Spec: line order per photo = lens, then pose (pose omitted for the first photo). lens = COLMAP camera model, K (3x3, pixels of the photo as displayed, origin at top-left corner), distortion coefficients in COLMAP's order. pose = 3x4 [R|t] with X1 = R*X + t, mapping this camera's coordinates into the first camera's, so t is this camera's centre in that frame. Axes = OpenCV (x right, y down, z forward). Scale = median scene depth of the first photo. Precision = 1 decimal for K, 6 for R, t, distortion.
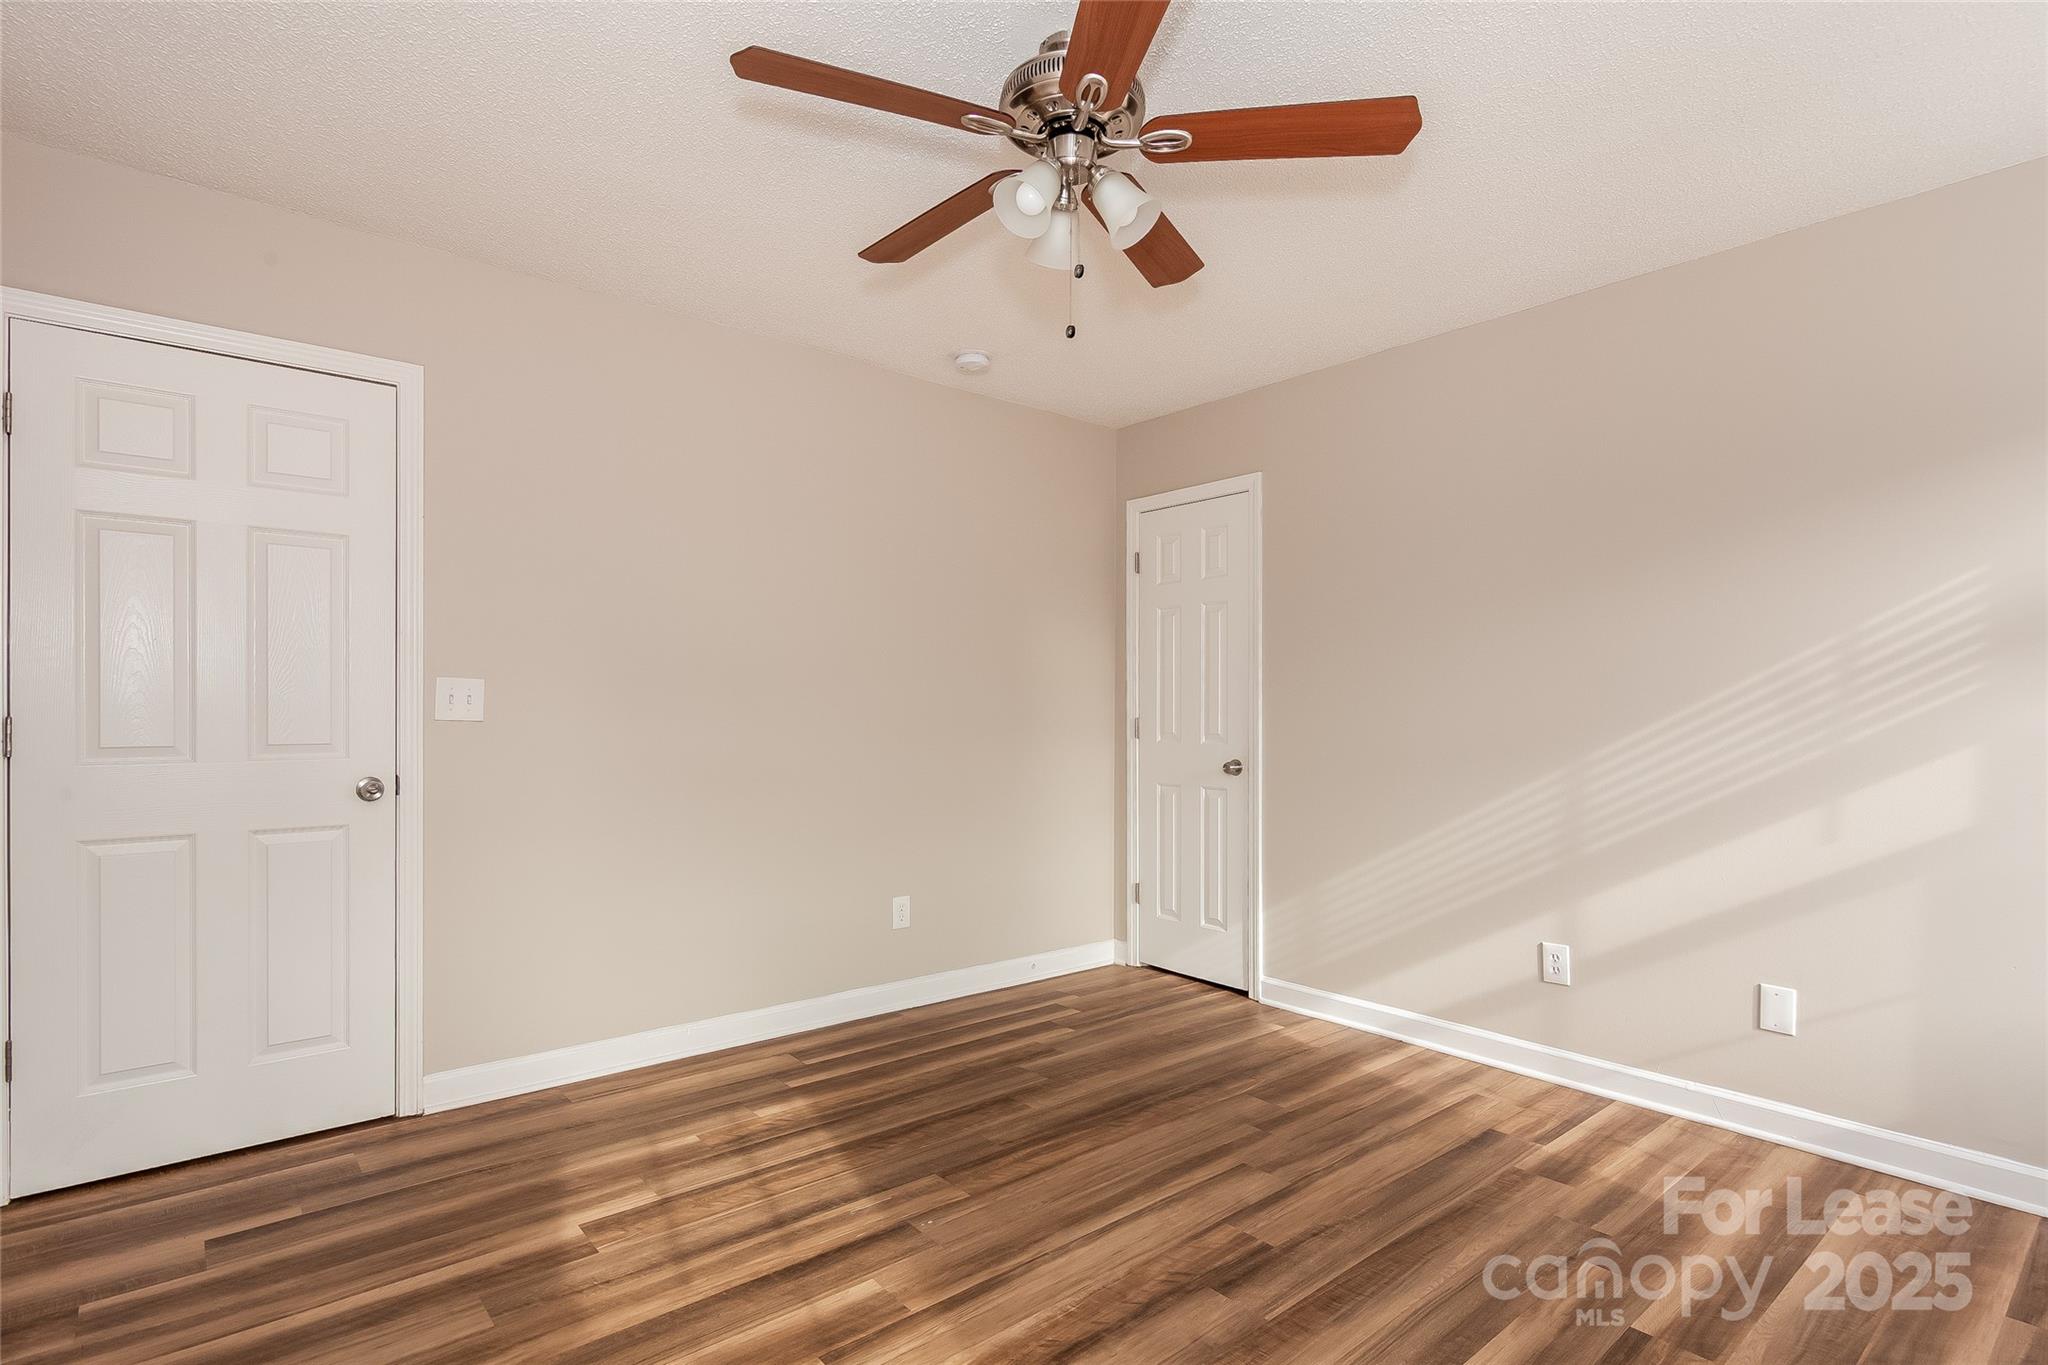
lens RADIAL K [[995.9, 0, 1013.2], [0, 995.9, 685.1], [0, 0, 1]] dist [-0.004309, -0.000181]
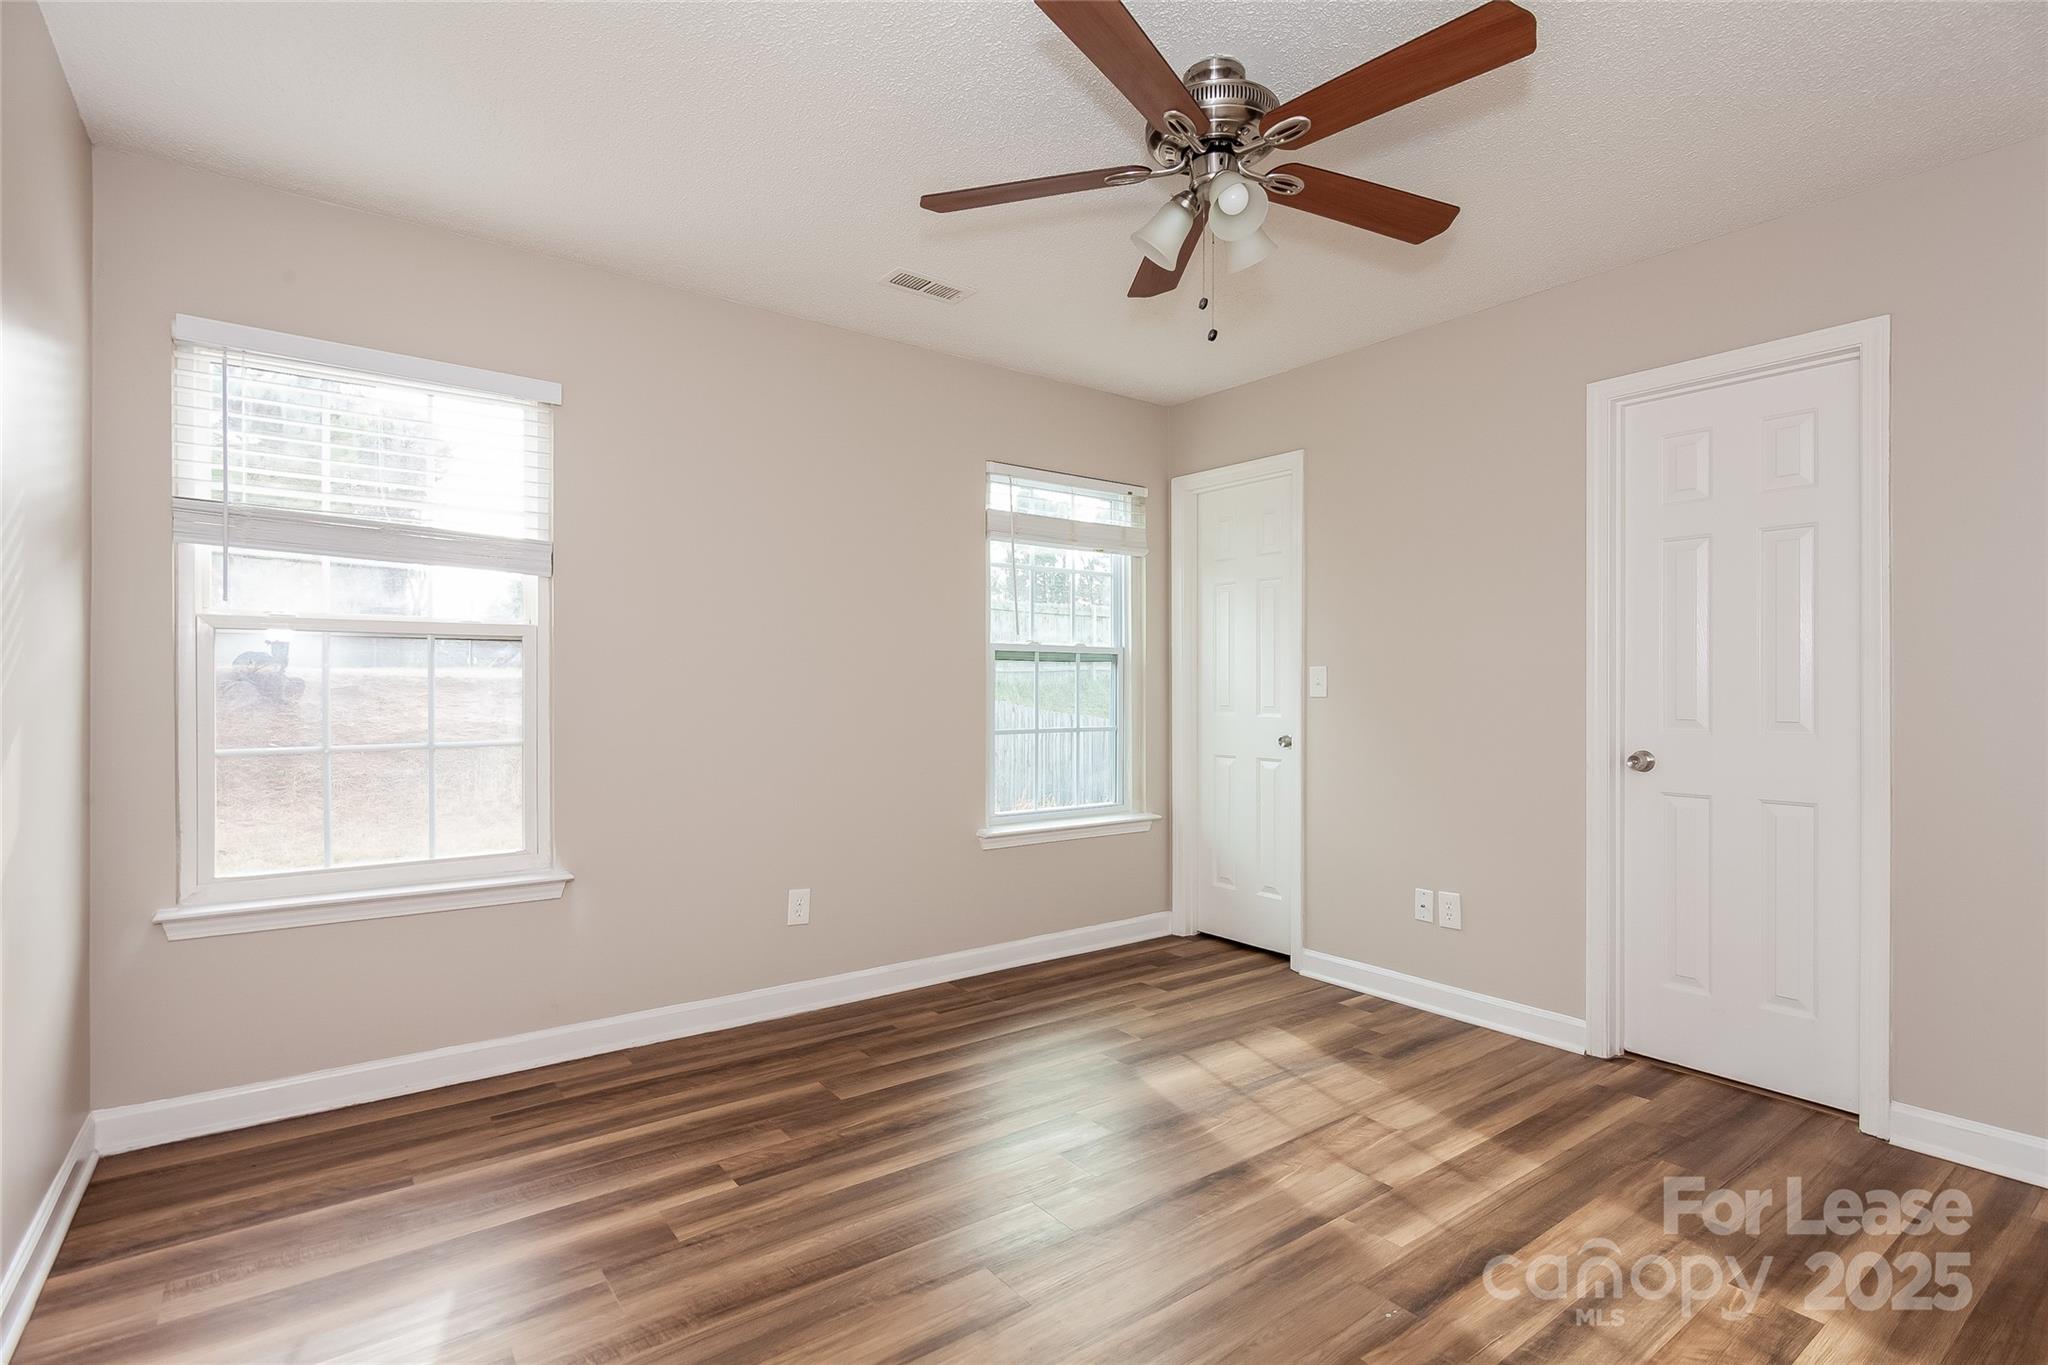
lens RADIAL K [[995.9, 0, 1013.2], [0, 995.9, 685.1], [0, 0, 1]] dist [-0.004309, -0.000181]
pose [[-0.998243, -0.008005, 0.058716, 0.193629], [-0.009023, 0.999813, -0.017096, 0.042950], [-0.058568, -0.017596, -0.998128, 1.979366]]
